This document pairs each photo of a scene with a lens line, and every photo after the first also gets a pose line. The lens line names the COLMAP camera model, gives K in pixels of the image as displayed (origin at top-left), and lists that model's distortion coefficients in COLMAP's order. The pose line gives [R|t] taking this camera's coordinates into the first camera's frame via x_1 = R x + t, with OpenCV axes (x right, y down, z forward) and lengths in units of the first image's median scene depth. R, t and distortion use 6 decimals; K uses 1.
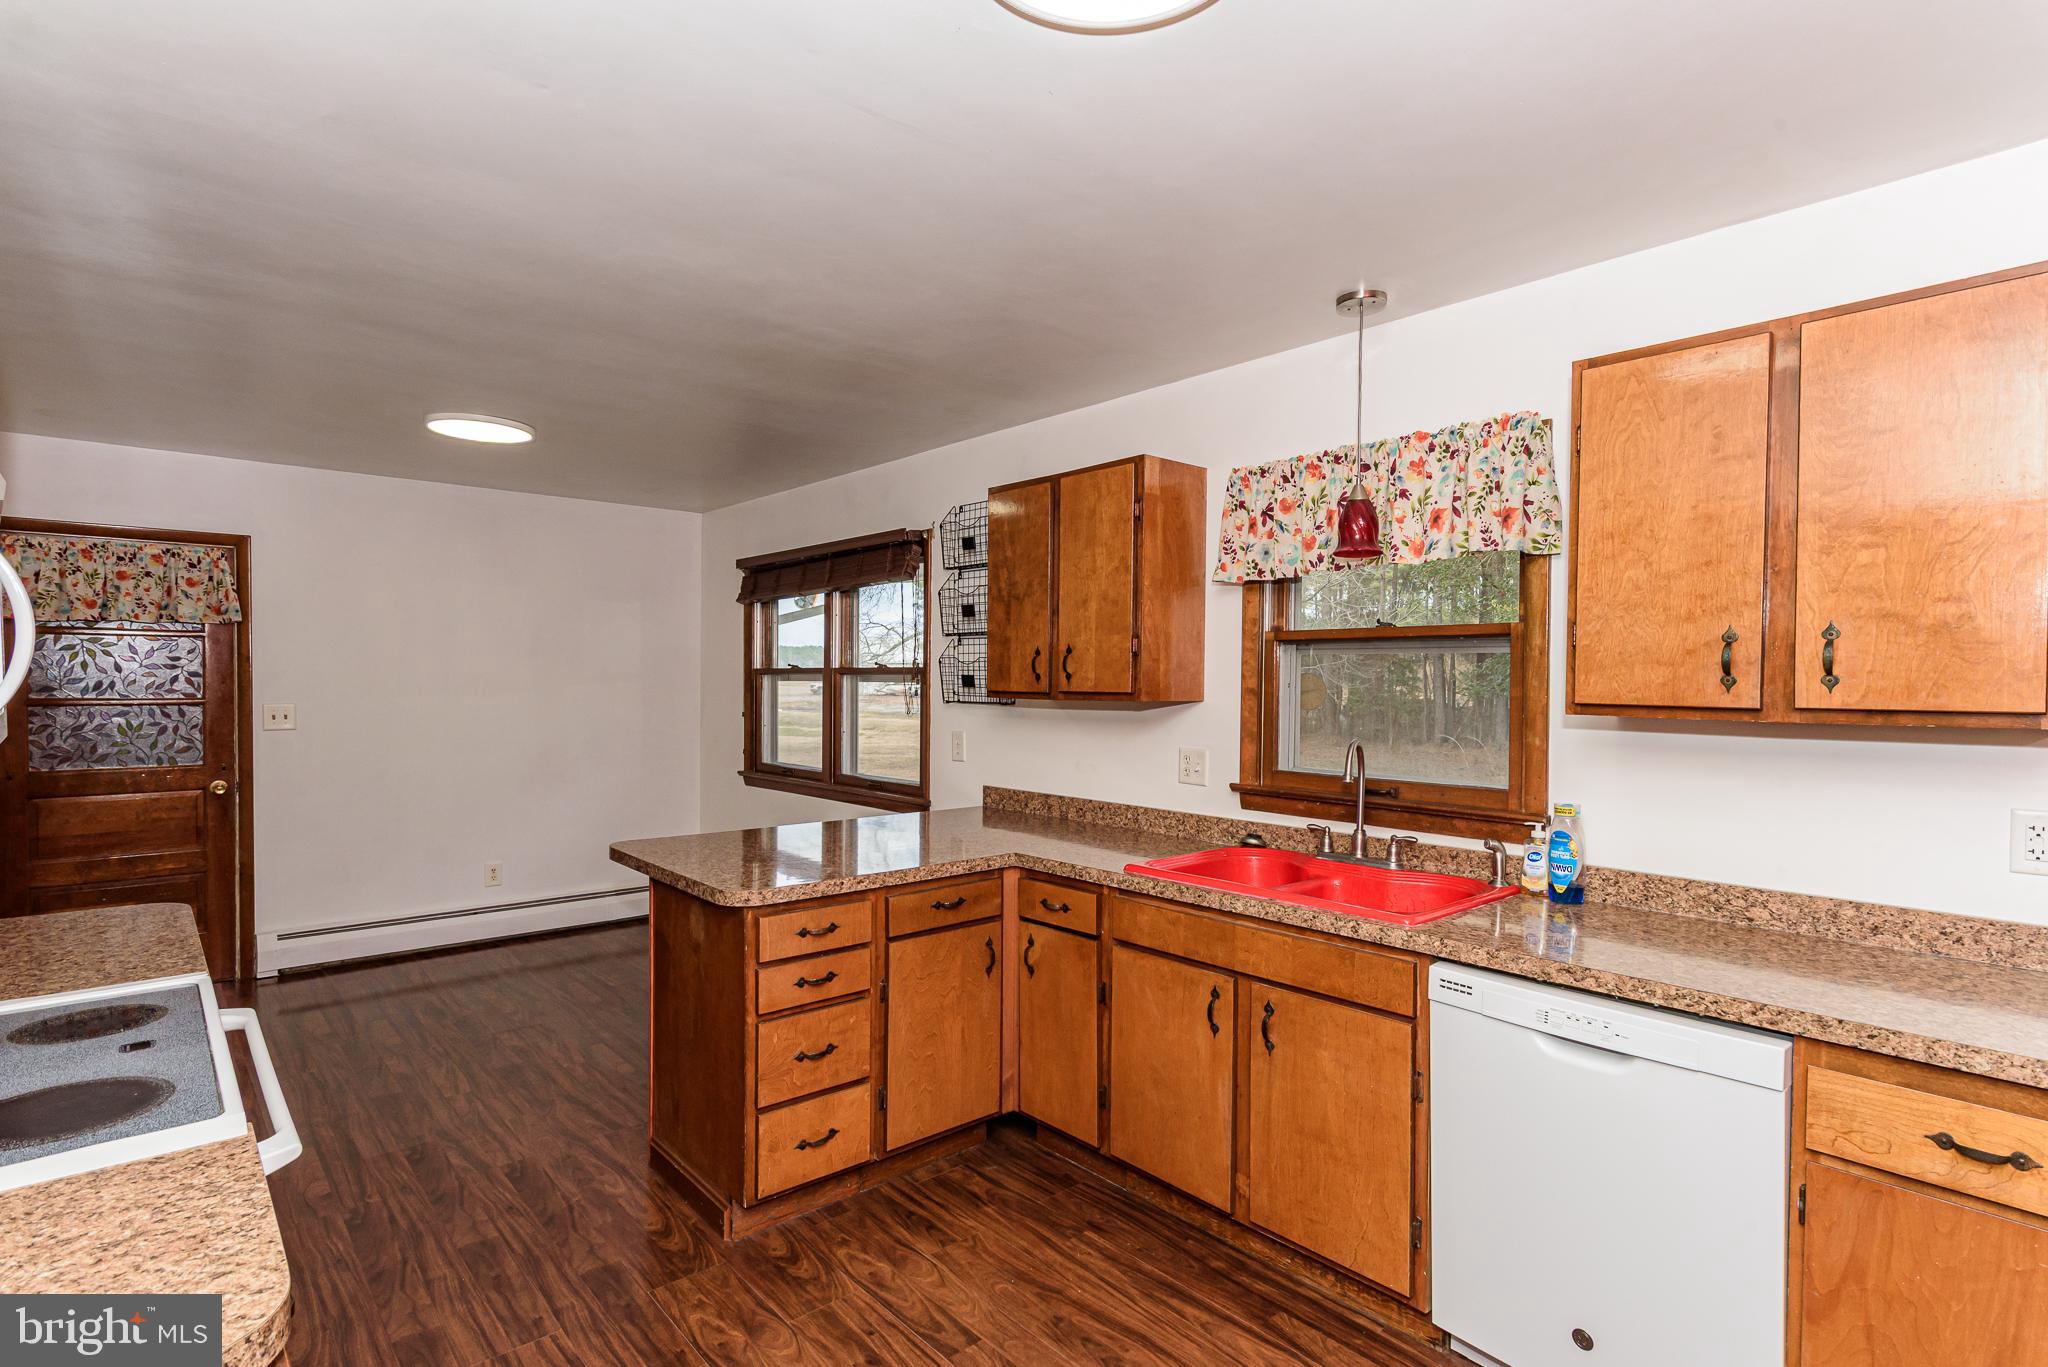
lens RADIAL K [[1008.4, 0, 1018.4], [0, 1008.4, 691.1], [0, 0, 1]] dist [0.005038, -0.001120]
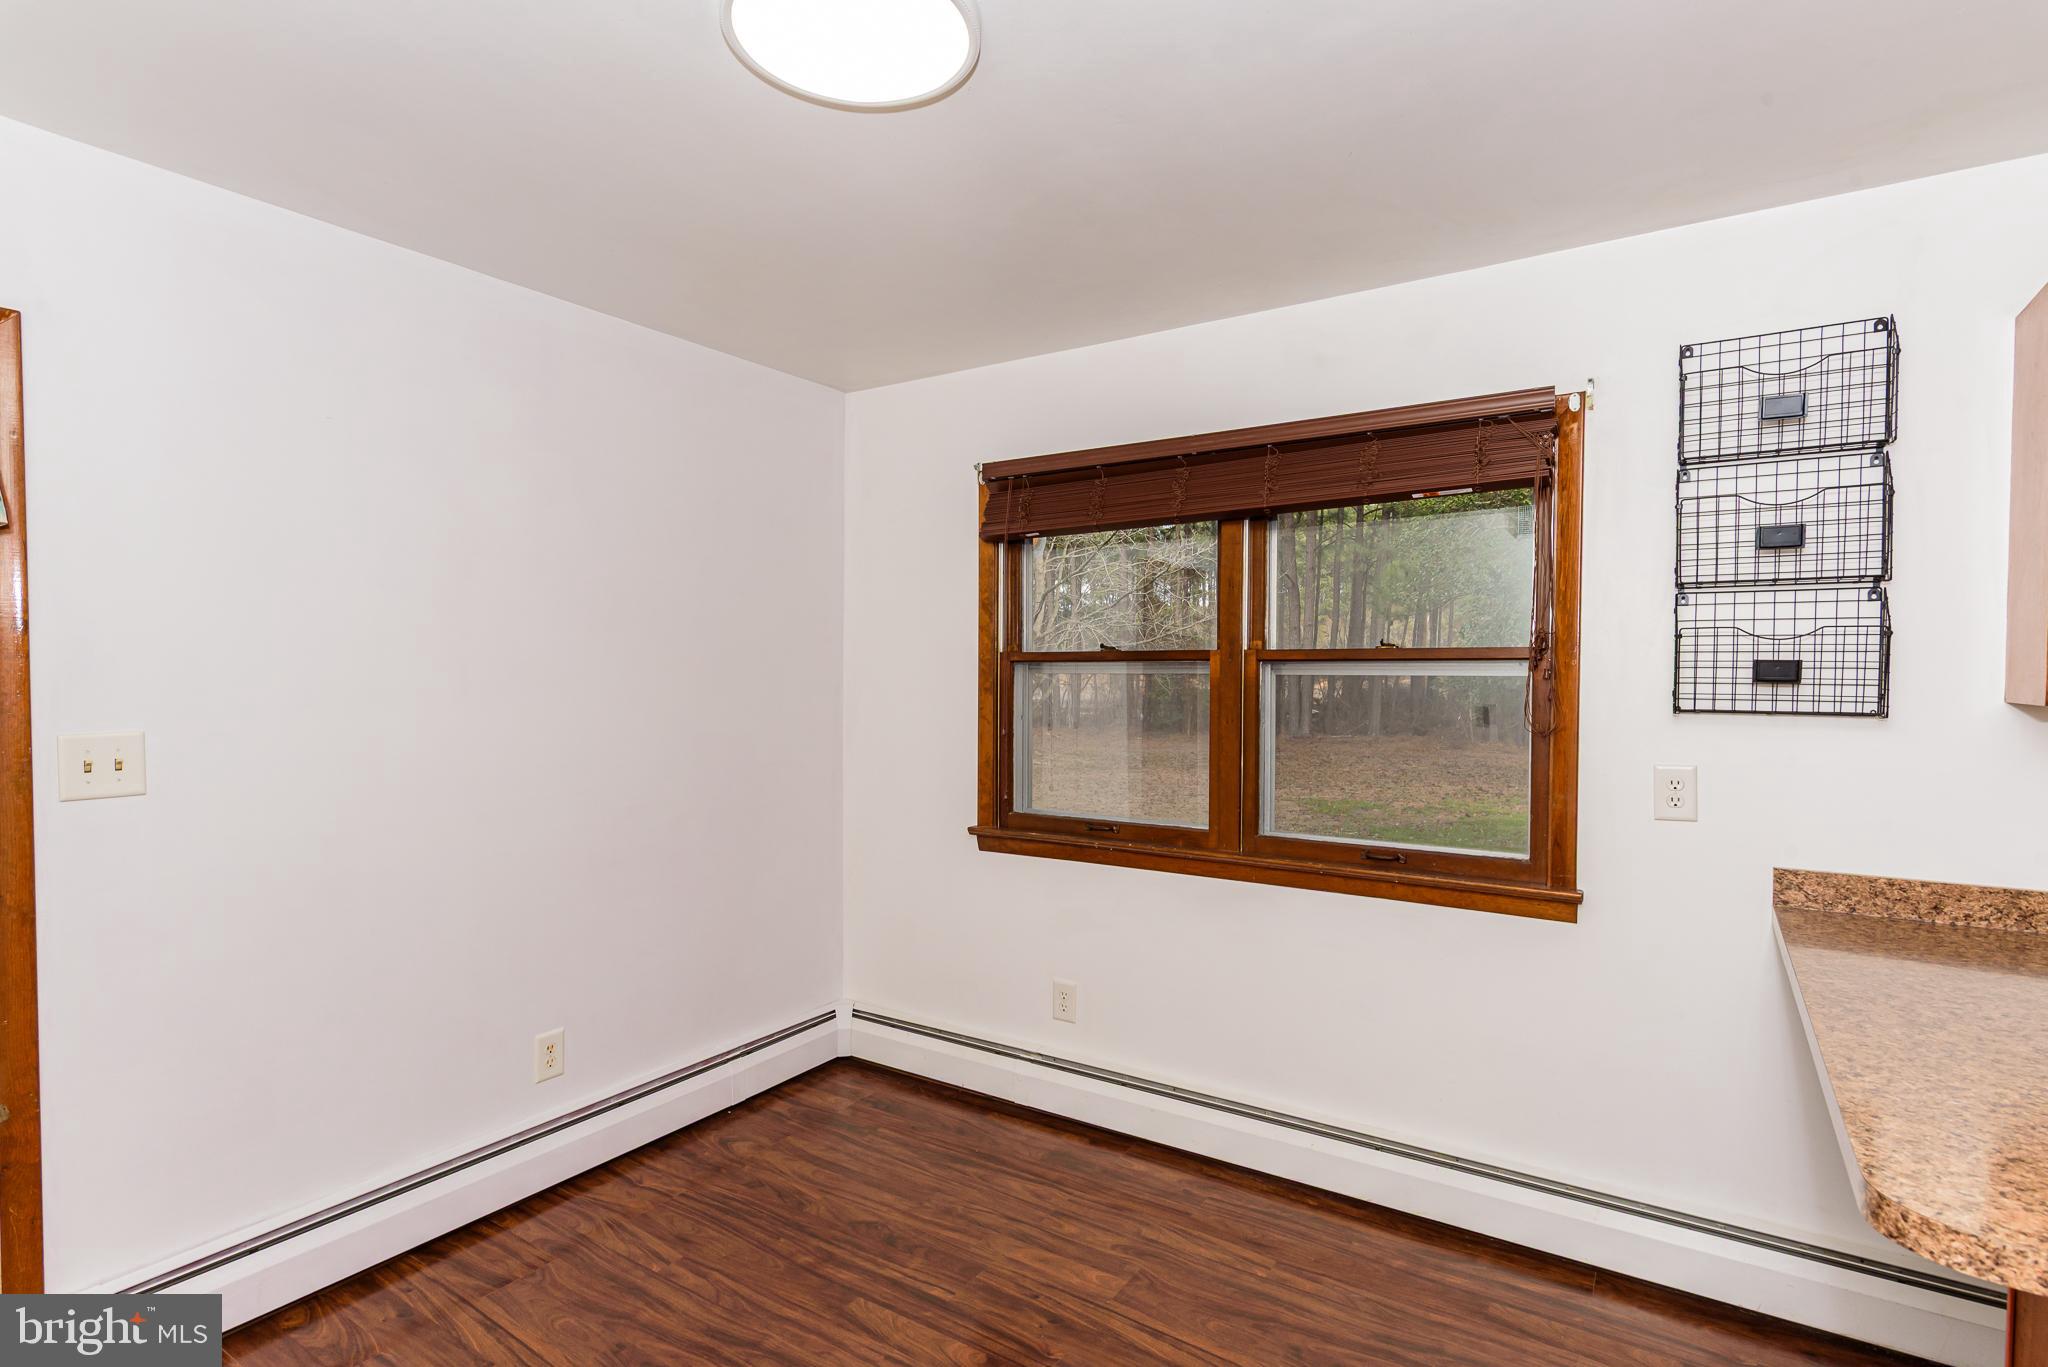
lens RADIAL K [[1008.4, 0, 1014.7], [0, 1008.4, 693.7], [0, 0, 1]] dist [0.005038, -0.001120]
pose [[0.964793, -0.008665, 0.262866, -0.538235], [0.006226, 0.999930, 0.010107, -0.006319], [-0.262935, -0.008115, 0.964779, 0.566253]]
